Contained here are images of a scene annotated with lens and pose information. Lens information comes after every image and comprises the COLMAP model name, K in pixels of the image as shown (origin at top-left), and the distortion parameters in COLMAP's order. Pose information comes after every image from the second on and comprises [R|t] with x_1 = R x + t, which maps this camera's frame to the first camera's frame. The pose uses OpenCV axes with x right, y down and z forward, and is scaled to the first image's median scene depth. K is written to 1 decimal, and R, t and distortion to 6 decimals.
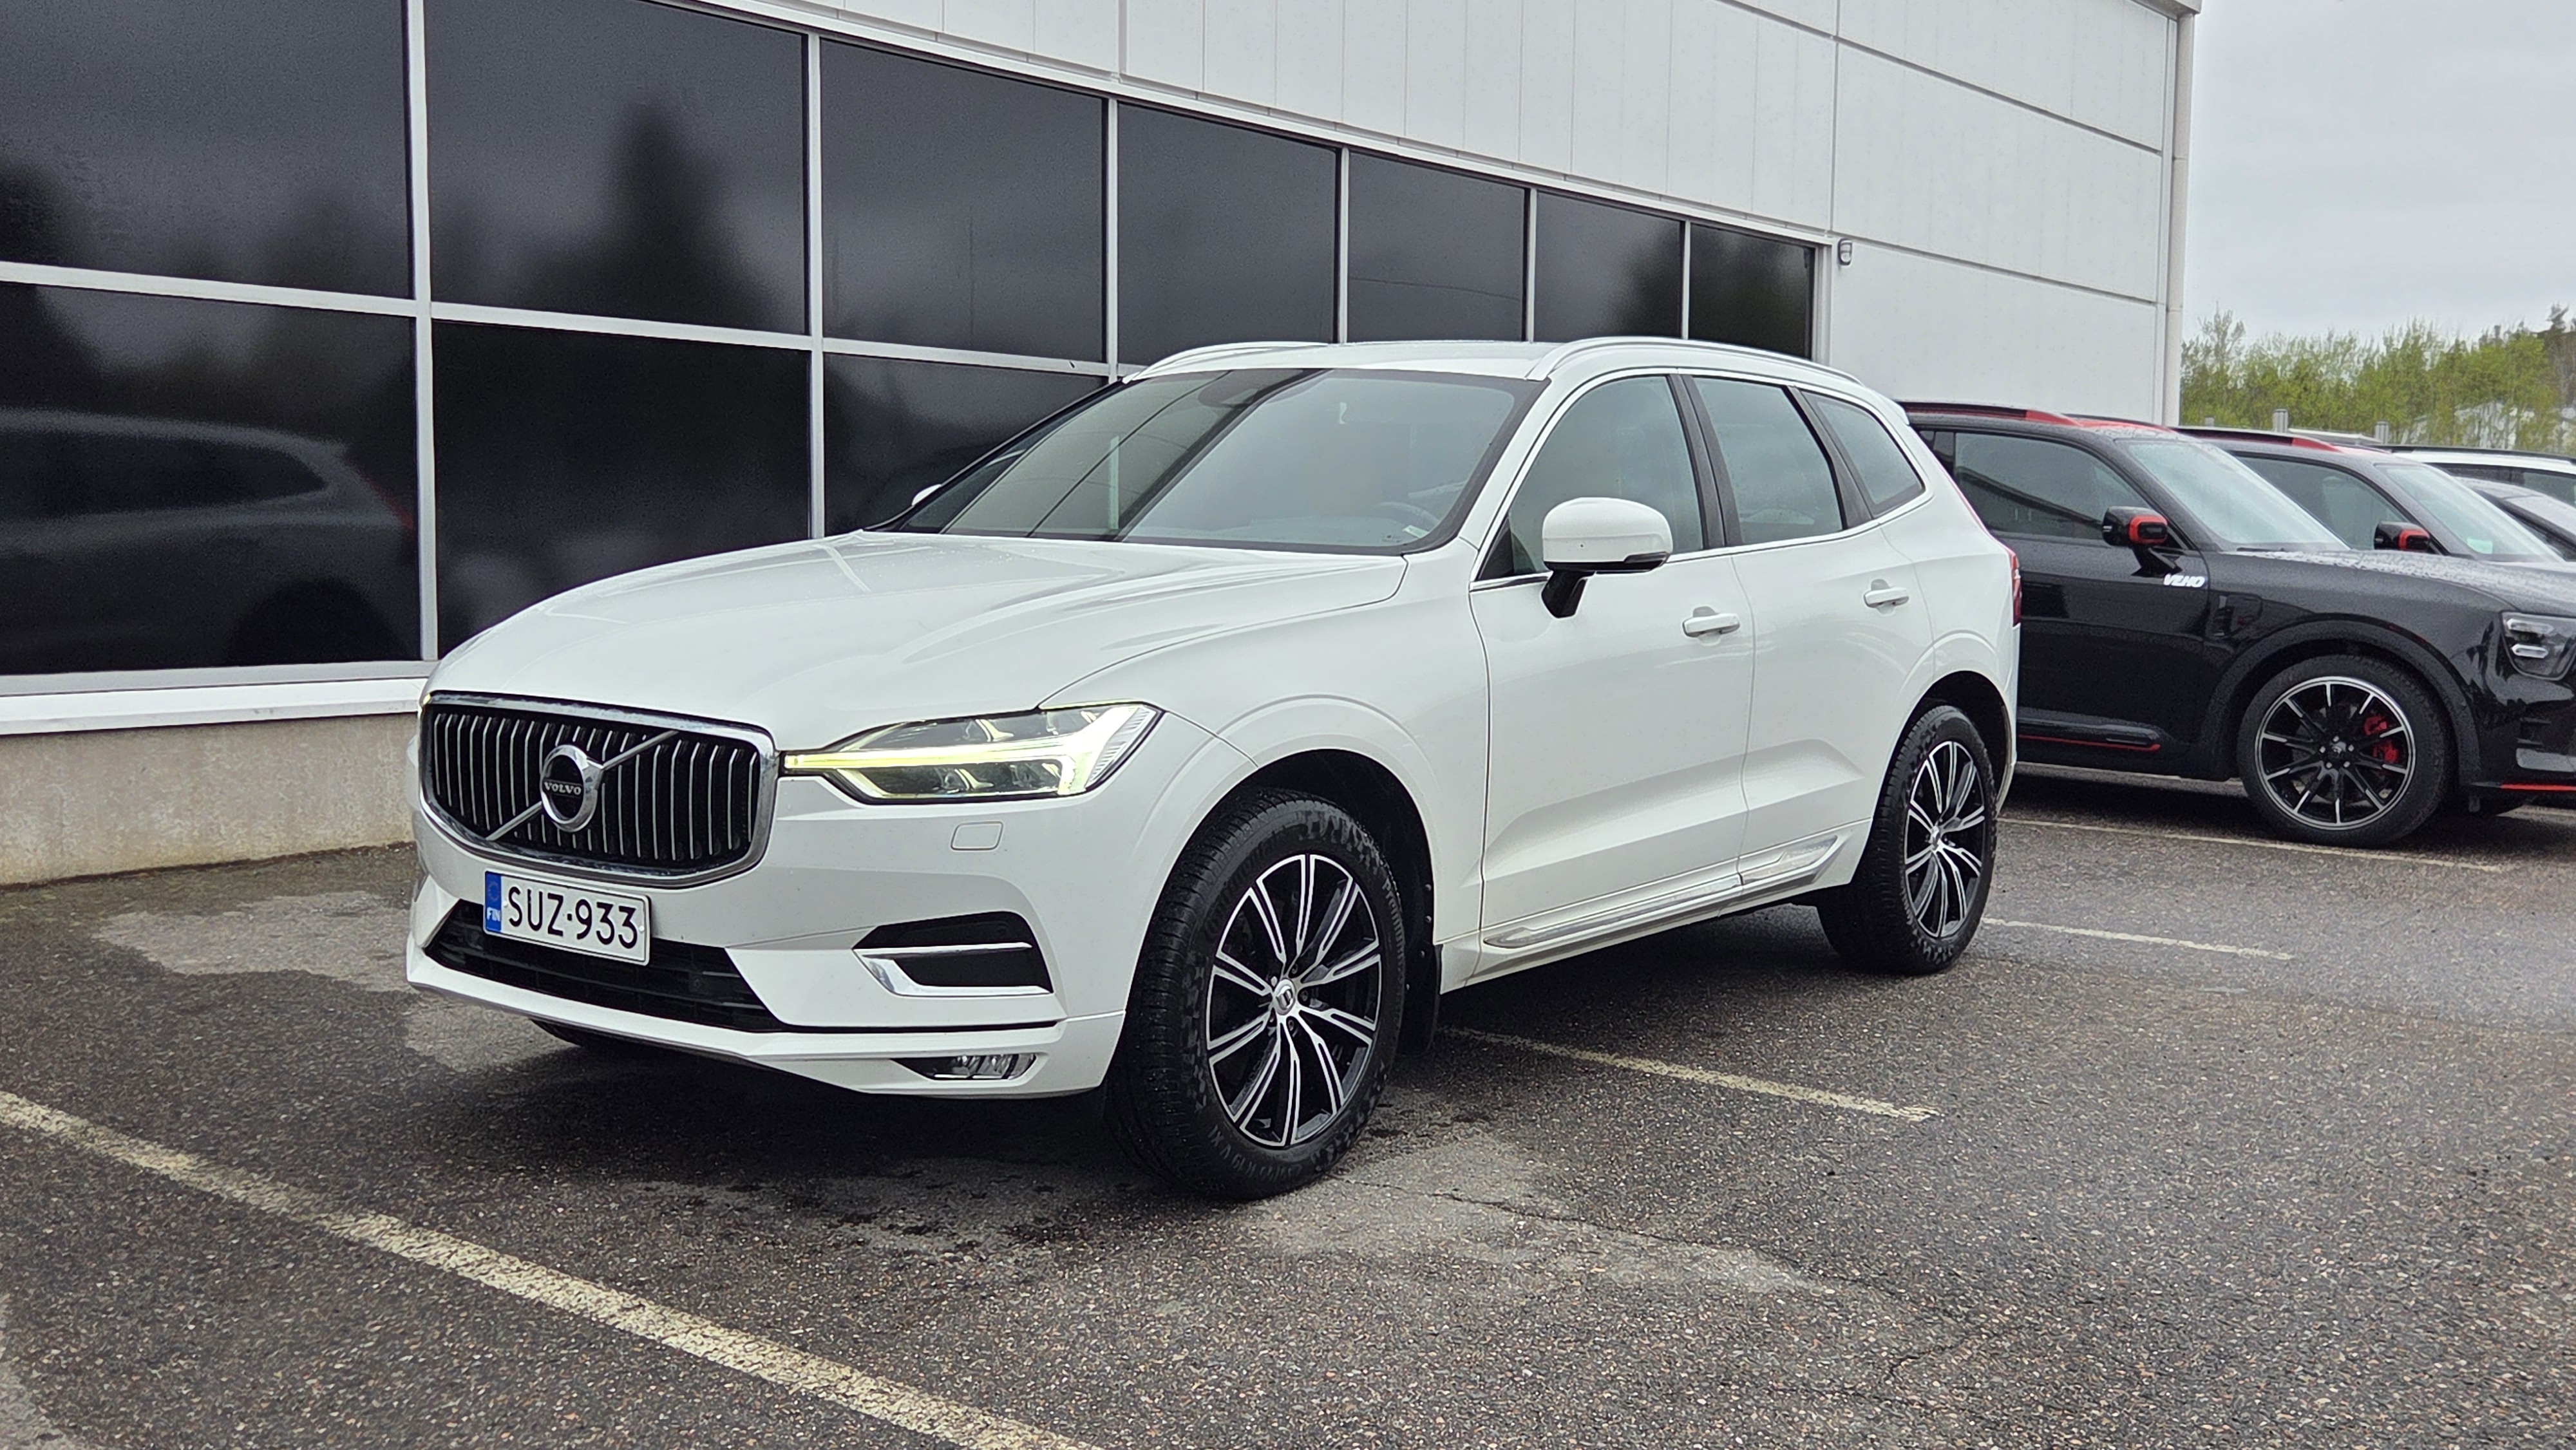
lens RADIAL K [[2637.1, 0, 1269.9], [0, 2637.1, 737.1], [0, 0, 1]] dist [0.040059, 0.000000]
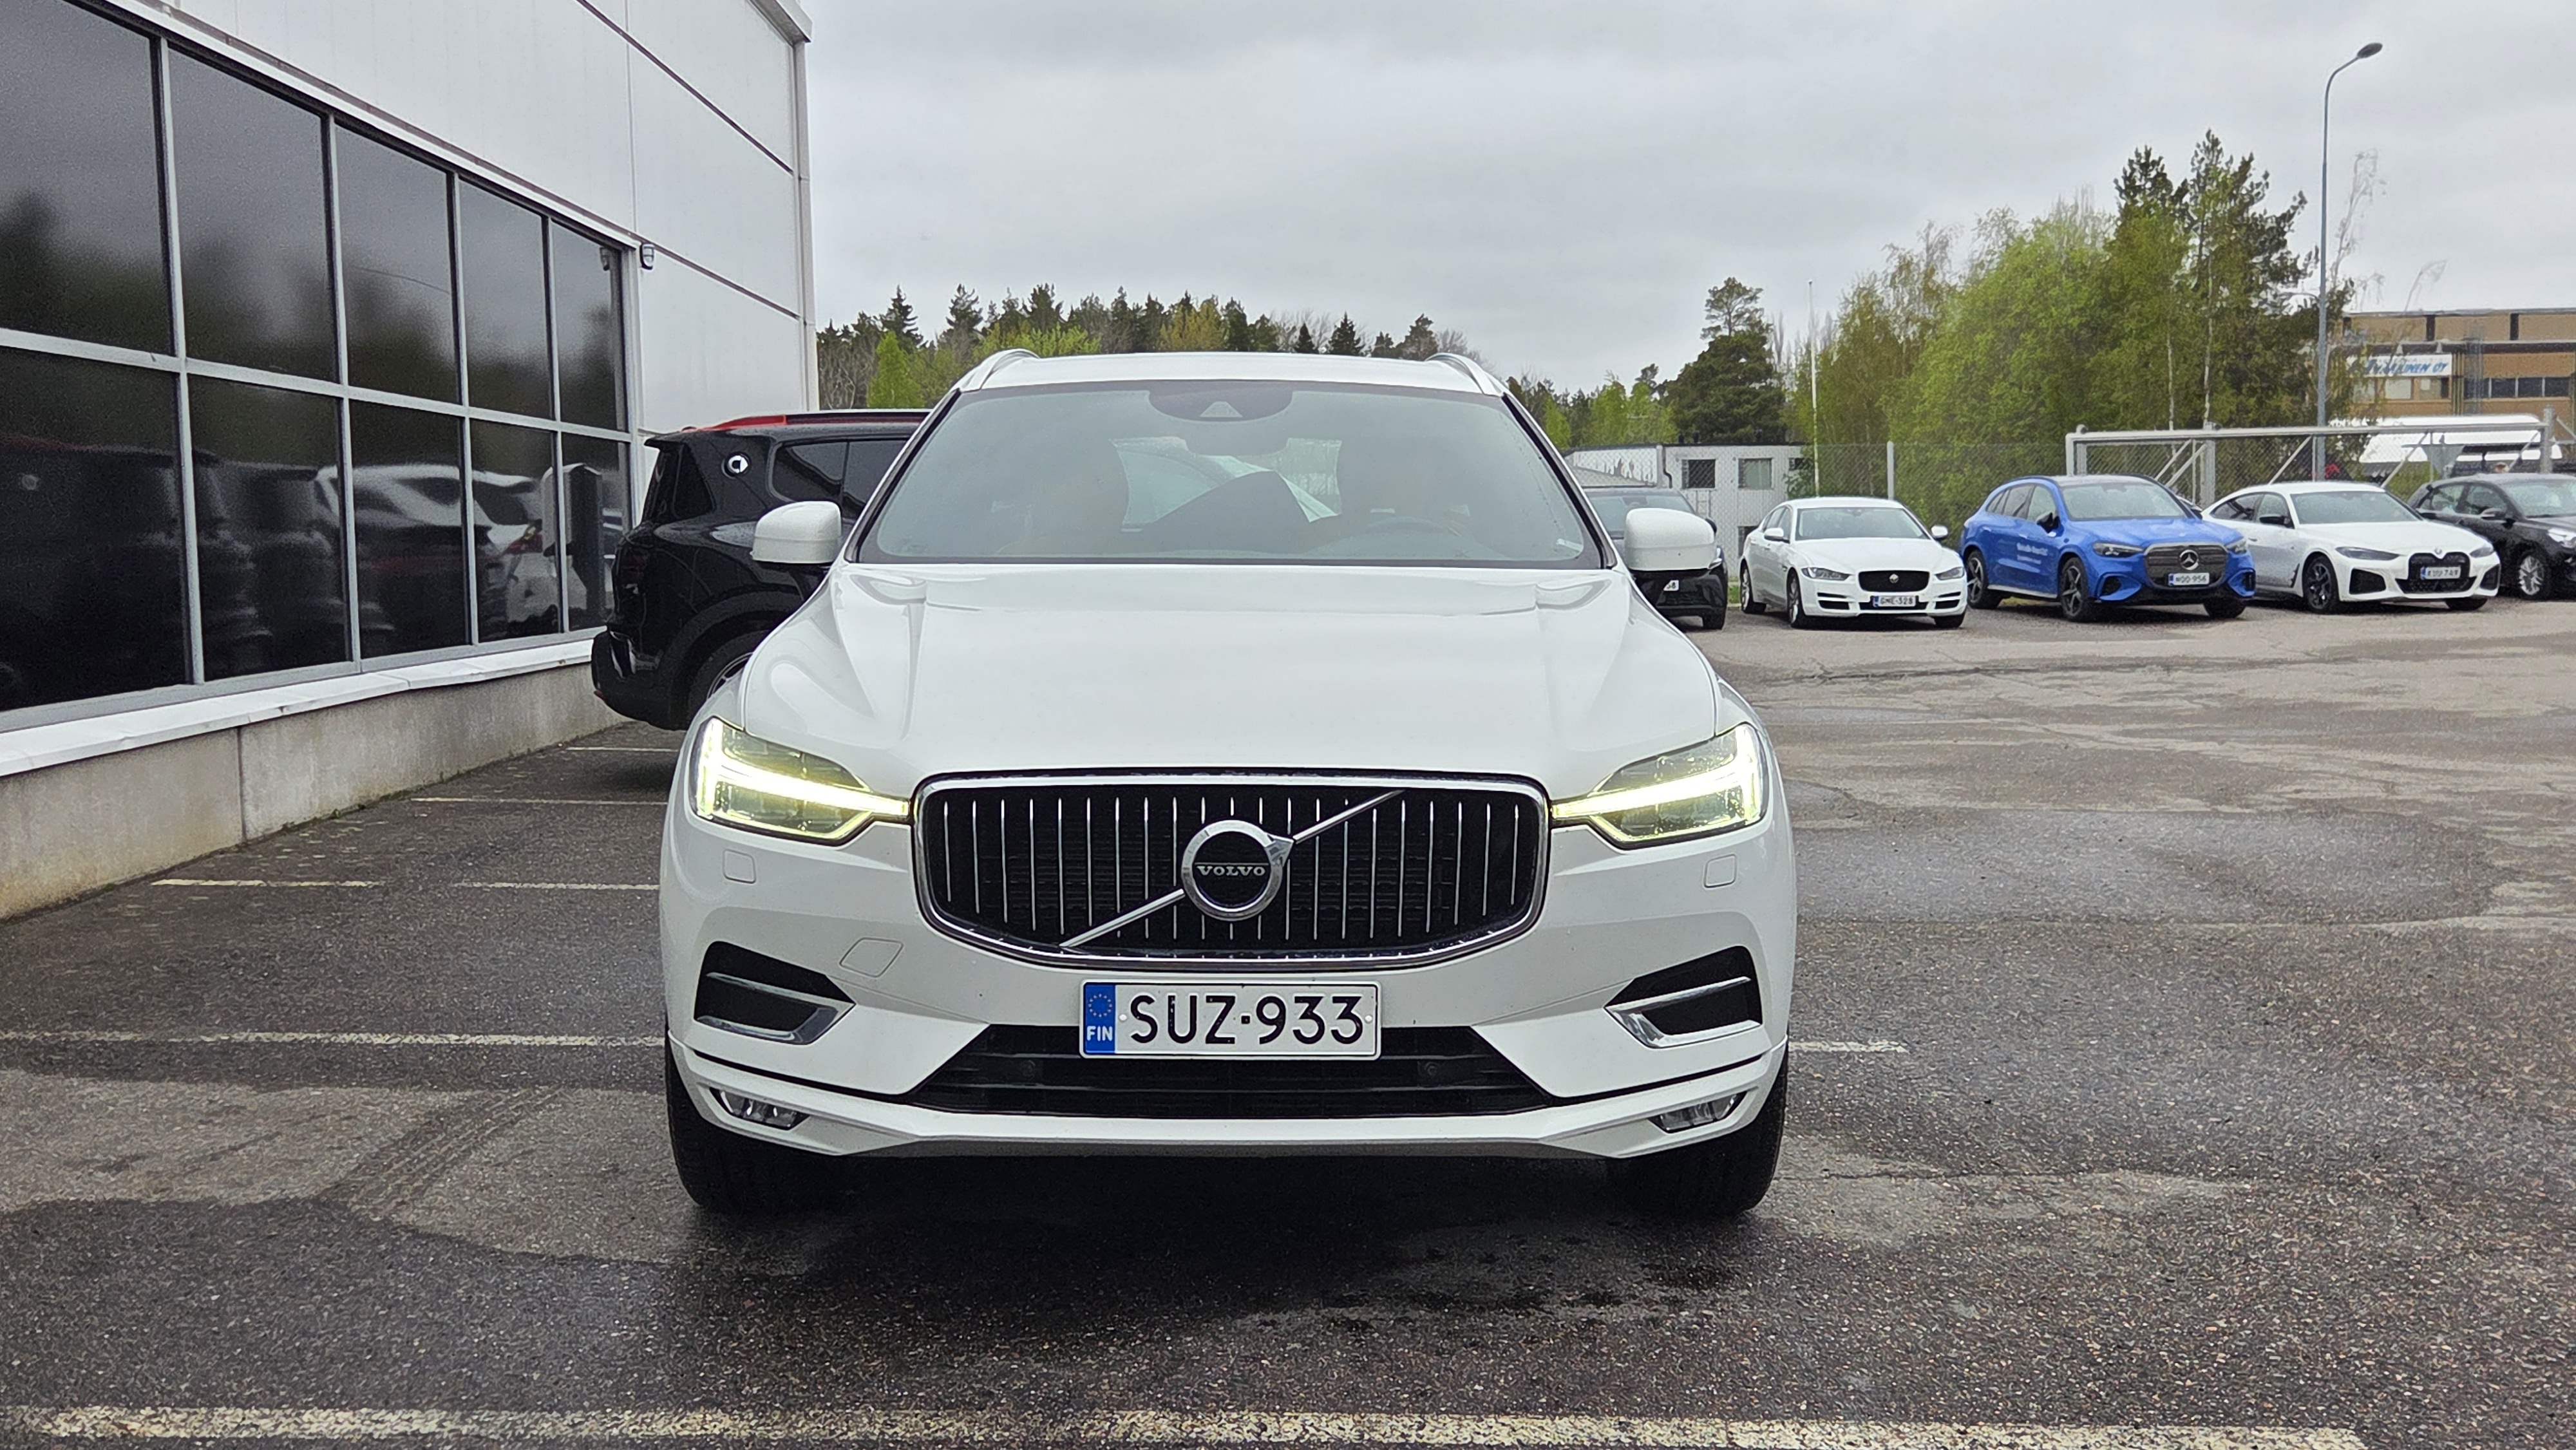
lens RADIAL K [[2637.1, 0, 1293.0], [0, 2637.1, 729.8], [0, 0, 1]] dist [0.040059, 0.000000]
pose [[0.776567, -0.066636, 0.626502, -0.787460], [0.068988, 0.997405, 0.020573, -0.042454], [-0.626247, 0.027245, 0.779149, 0.324974]]
